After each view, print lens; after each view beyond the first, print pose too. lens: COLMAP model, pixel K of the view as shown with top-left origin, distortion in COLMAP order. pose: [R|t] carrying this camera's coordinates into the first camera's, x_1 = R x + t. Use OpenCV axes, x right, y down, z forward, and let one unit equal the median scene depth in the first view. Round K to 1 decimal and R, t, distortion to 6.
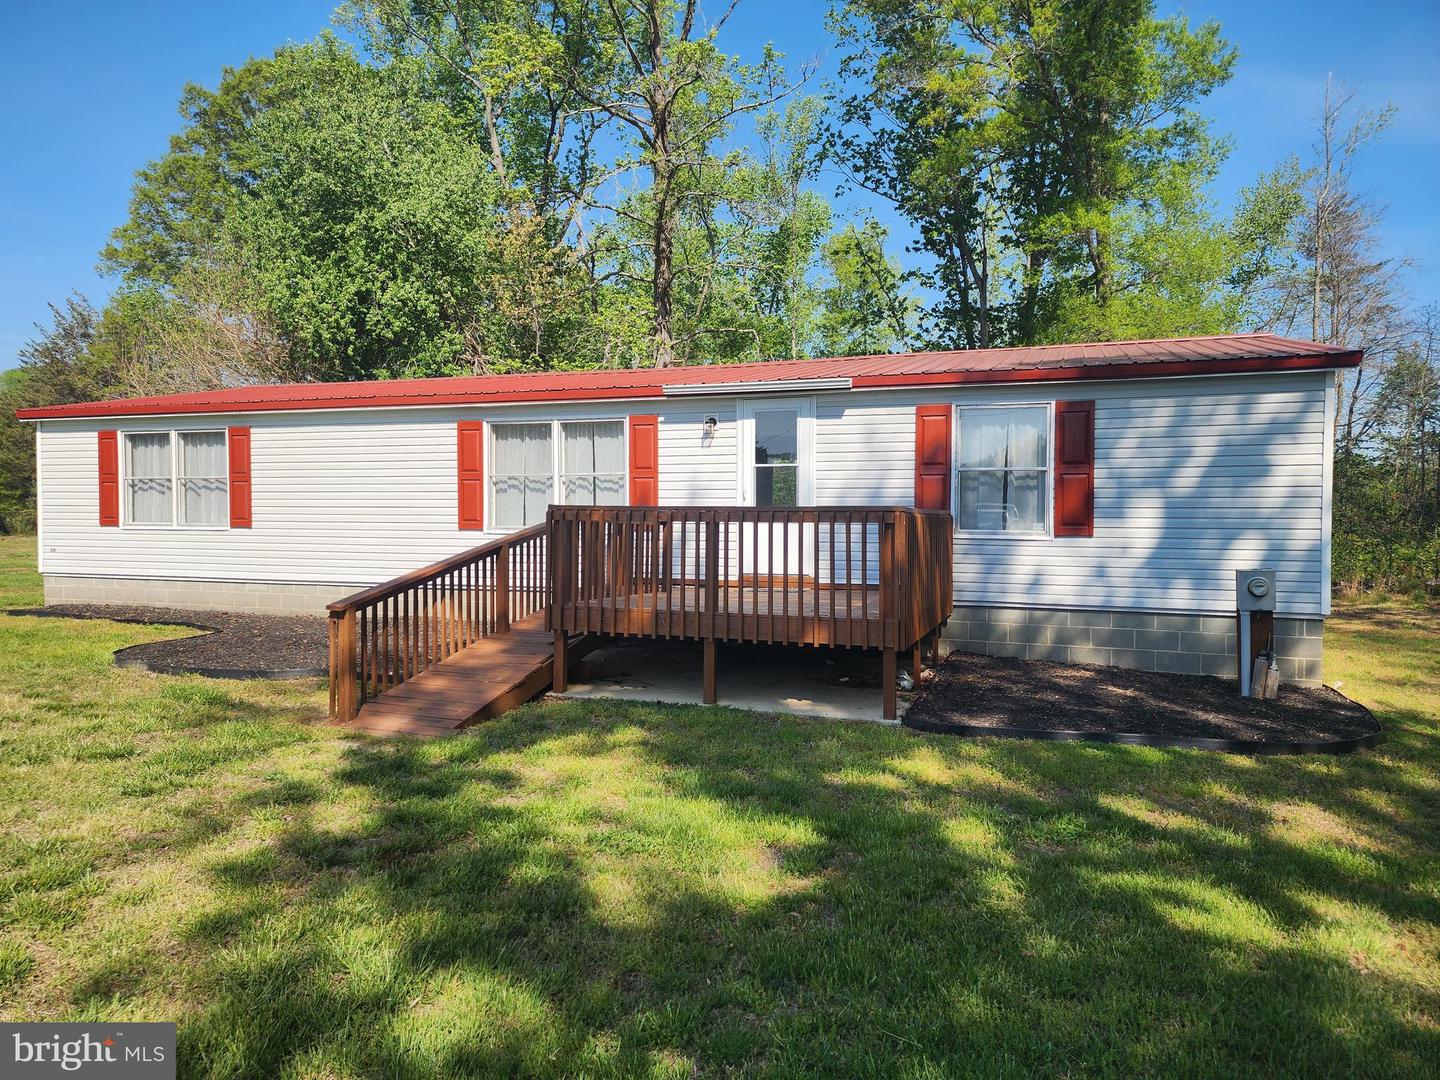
lens RADIAL K [[955.3, 0, 722.5], [0, 955.3, 534.9], [0, 0, 1]] dist [0.010951, -0.001609]
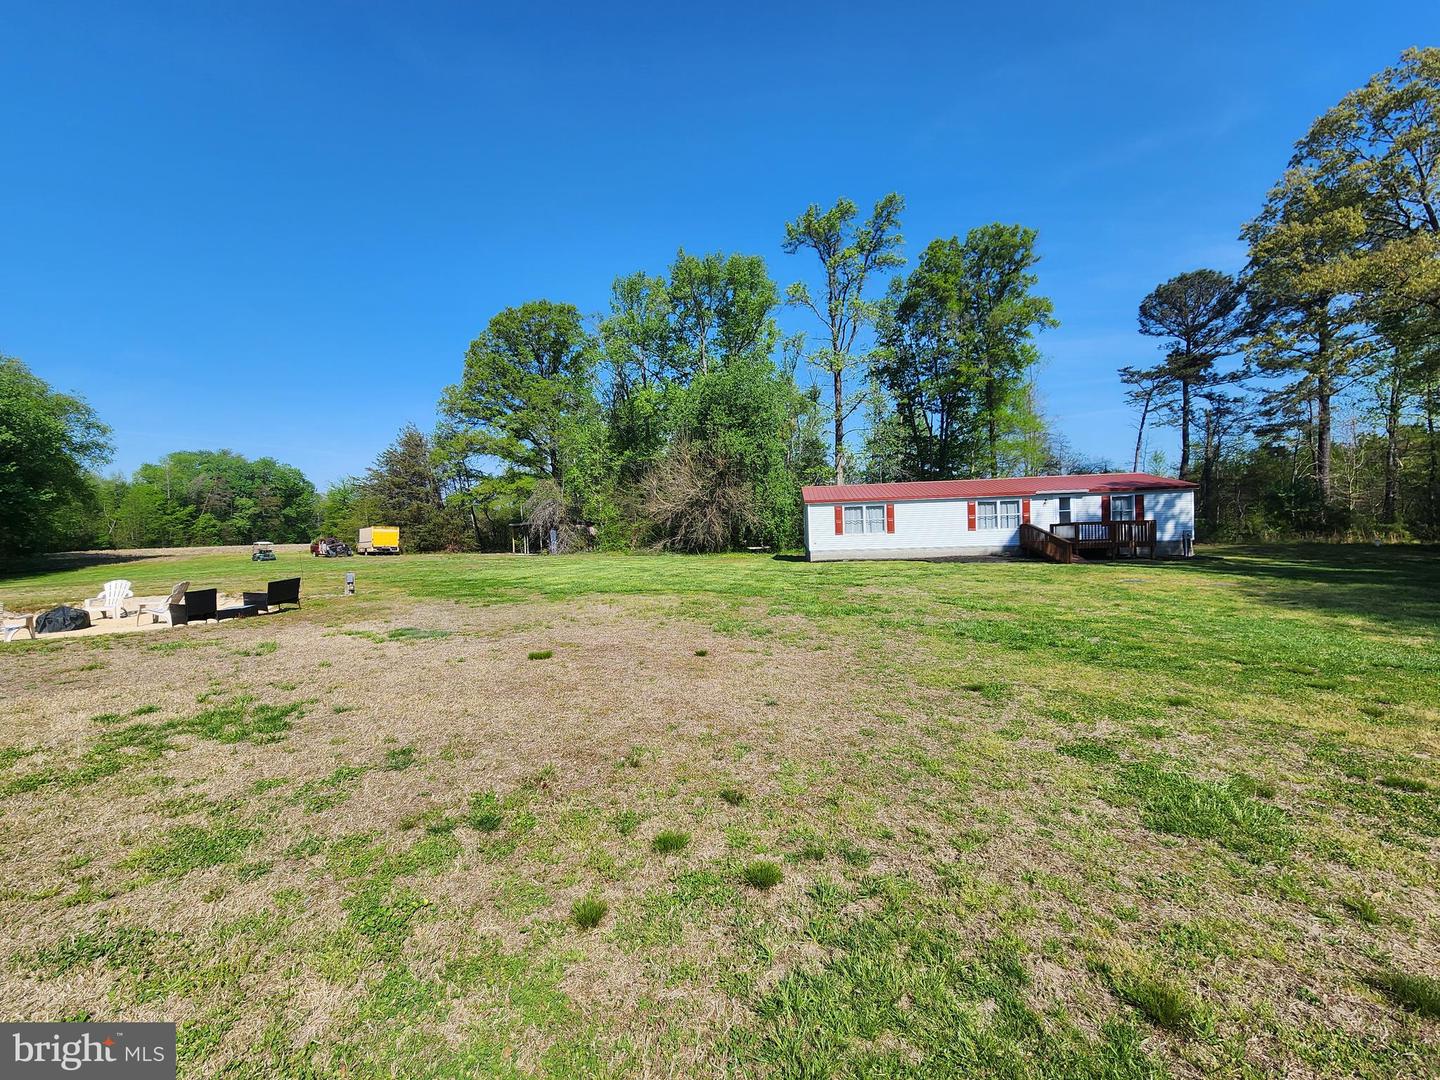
lens RADIAL K [[584.9, 0, 716.1], [0, 584.9, 539.6], [0, 0, 1]] dist [0.010157, -0.000709]
pose [[0.985097, -0.038963, 0.167531, -1.624015], [0.041522, 0.999068, -0.011799, 0.015490], [-0.166915, 0.018579, 0.985796, -1.065864]]
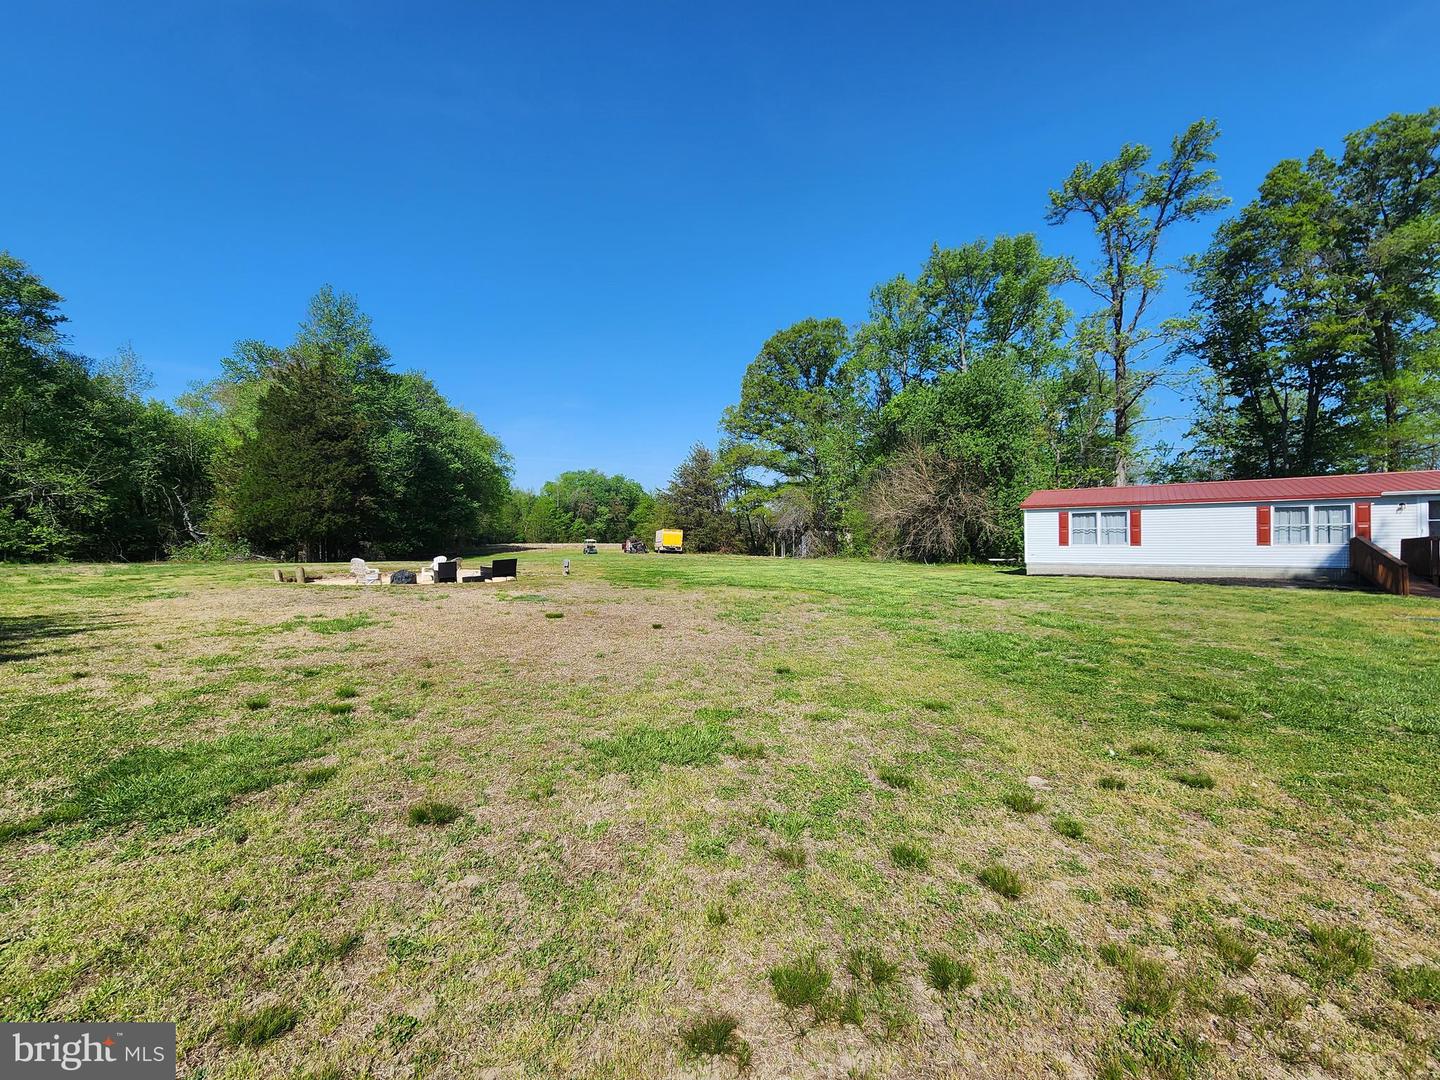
lens RADIAL K [[584.9, 0, 721.7], [0, 584.9, 540.9], [0, 0, 1]] dist [0.010157, -0.000709]
pose [[0.949599, -0.008598, -0.313348, -1.230474], [-0.002140, 0.999423, -0.033908, 0.044034], [0.313459, 0.032870, 0.949033, -1.128521]]
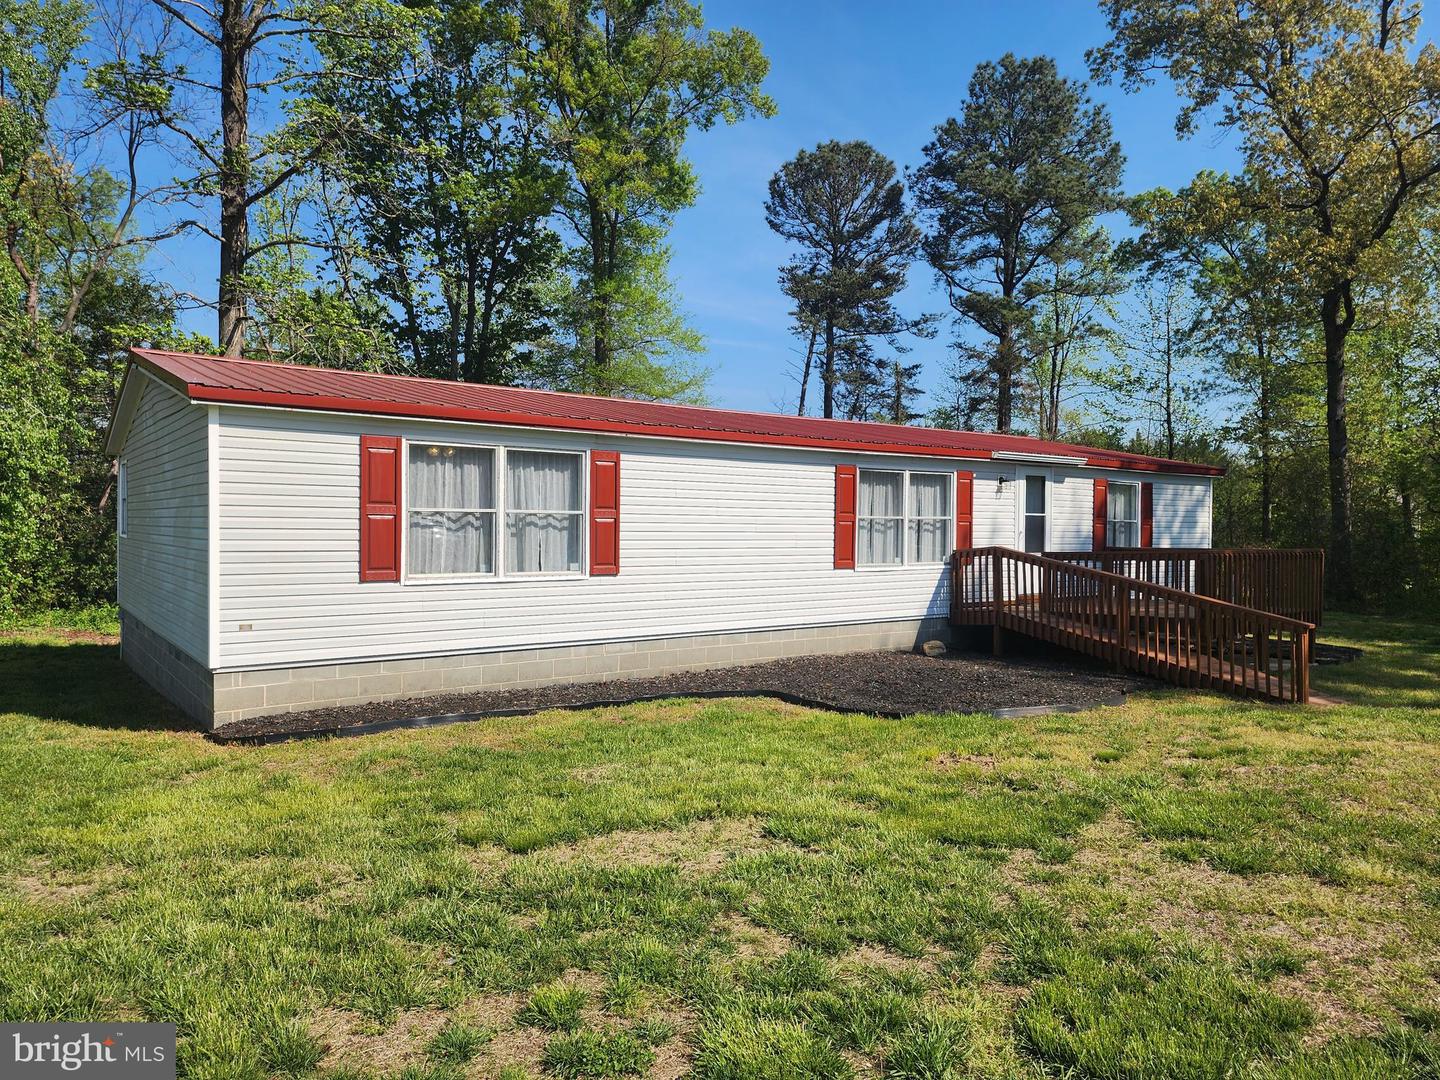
lens RADIAL K [[955.3, 0, 719.2], [0, 955.3, 539.1], [0, 0, 1]] dist [0.010951, -0.001609]
pose [[0.589769, -0.003276, 0.807565, -1.200981], [0.025473, 0.999570, -0.014549, -0.026415], [-0.807170, 0.029152, 0.589599, 0.497216]]
